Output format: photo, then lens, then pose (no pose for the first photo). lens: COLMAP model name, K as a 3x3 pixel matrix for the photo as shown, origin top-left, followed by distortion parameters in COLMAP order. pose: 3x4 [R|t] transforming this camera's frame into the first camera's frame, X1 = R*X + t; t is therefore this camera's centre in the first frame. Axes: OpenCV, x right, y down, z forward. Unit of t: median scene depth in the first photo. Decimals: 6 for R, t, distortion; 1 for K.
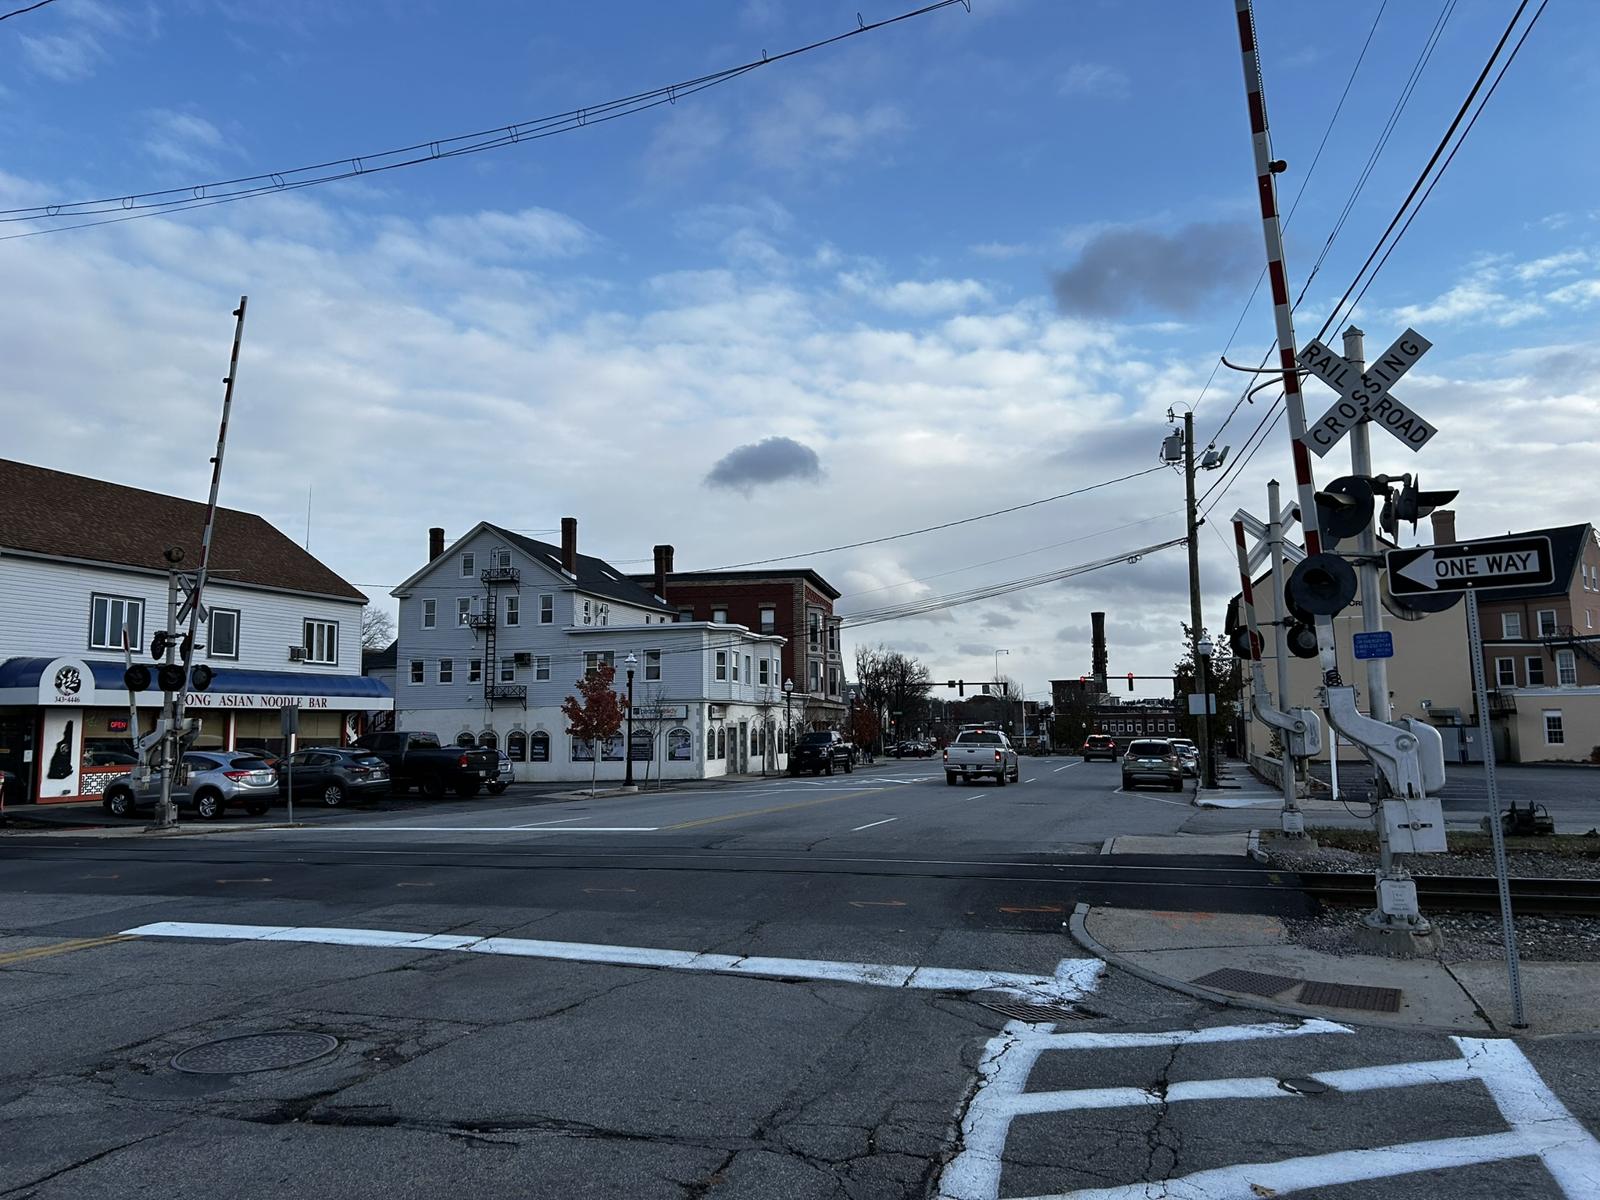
lens RADIAL K [[1213.8, 0, 790.9], [0, 1213.8, 607.1], [0, 0, 1]] dist [0.015895, -0.006234]
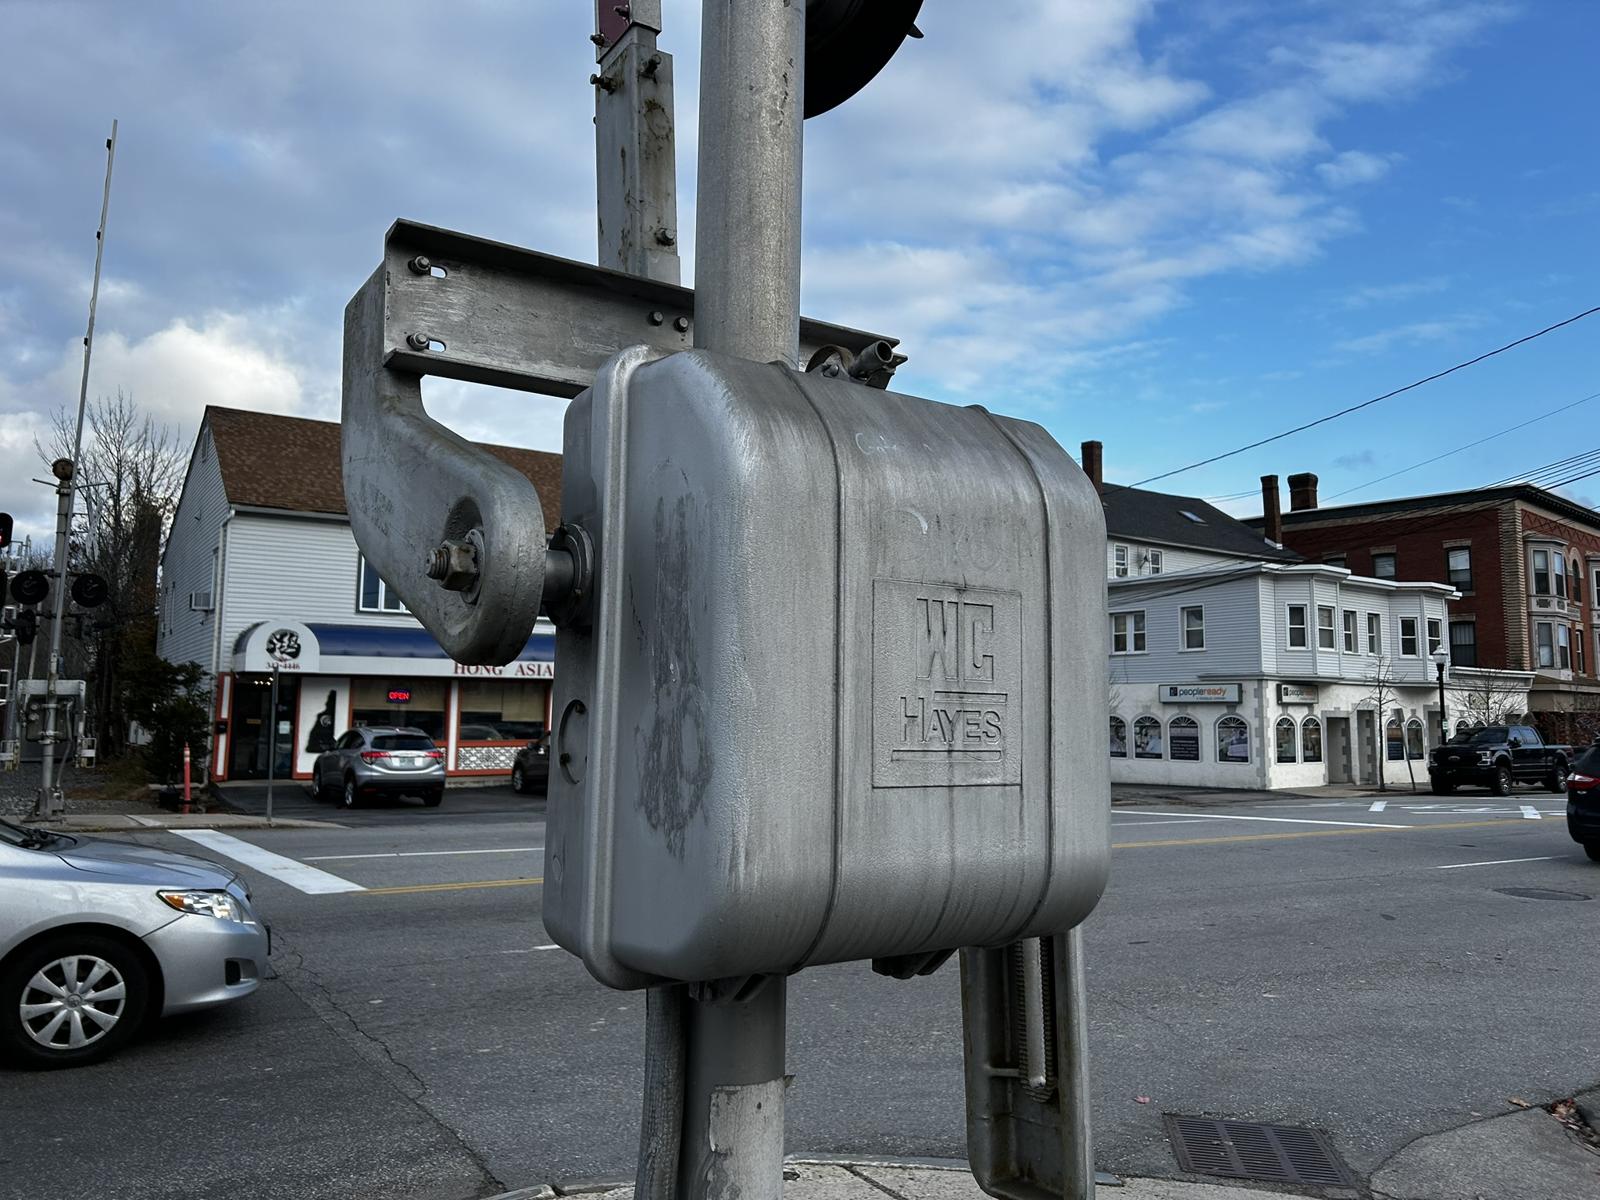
lens RADIAL K [[1213.8, 0, 790.9], [0, 1213.8, 607.1], [0, 0, 1]] dist [0.015895, -0.006234]
pose [[0.783609, -0.036780, -0.620164, 0.146868], [0.042855, 0.999068, -0.005102, 0.028861], [0.619774, -0.022579, 0.784456, 0.285969]]
